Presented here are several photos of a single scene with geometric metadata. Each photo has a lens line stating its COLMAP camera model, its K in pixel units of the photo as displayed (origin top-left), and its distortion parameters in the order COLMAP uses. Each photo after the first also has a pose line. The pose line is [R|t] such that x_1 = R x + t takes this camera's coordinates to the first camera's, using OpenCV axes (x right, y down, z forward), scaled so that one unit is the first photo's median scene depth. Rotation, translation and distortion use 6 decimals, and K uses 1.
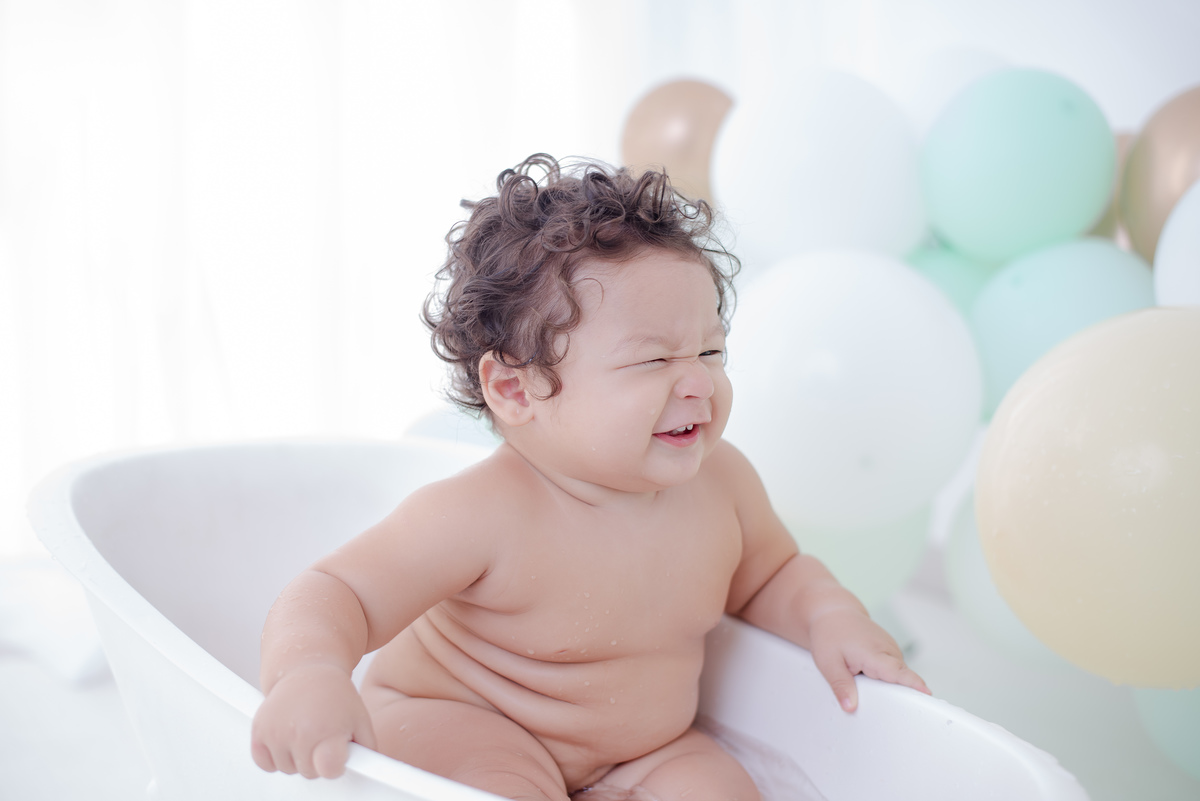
lens RADIAL K [[1819.5, 0, 602.1], [0, 1819.5, 405.0], [0, 0, 1]] dist [-0.005591, 0.000000]
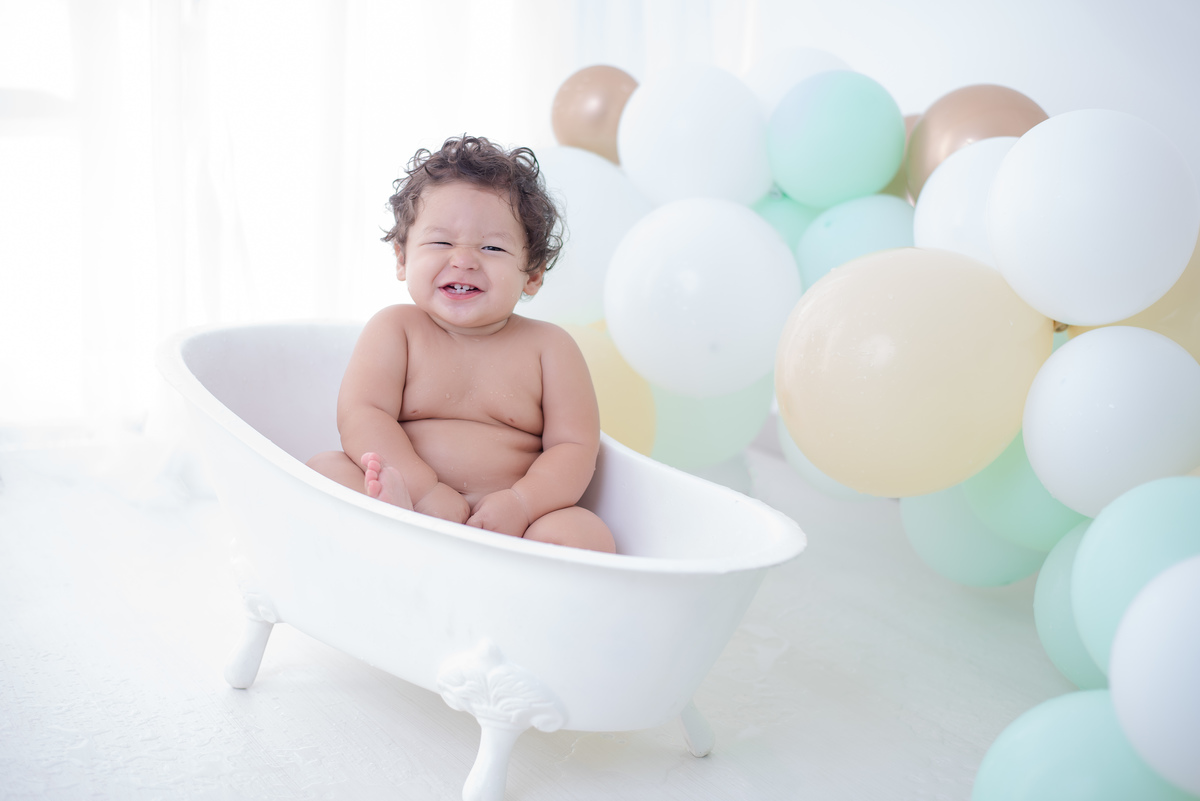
lens RADIAL K [[1819.5, 0, 594.0], [0, 1819.5, 392.7], [0, 0, 1]] dist [-0.005591, 0.000000]
pose [[0.999277, 0.025367, 0.028317, 0.007218], [-0.026718, 0.998469, 0.048423, -0.000841], [-0.027045, -0.049145, 0.998425, -0.422615]]
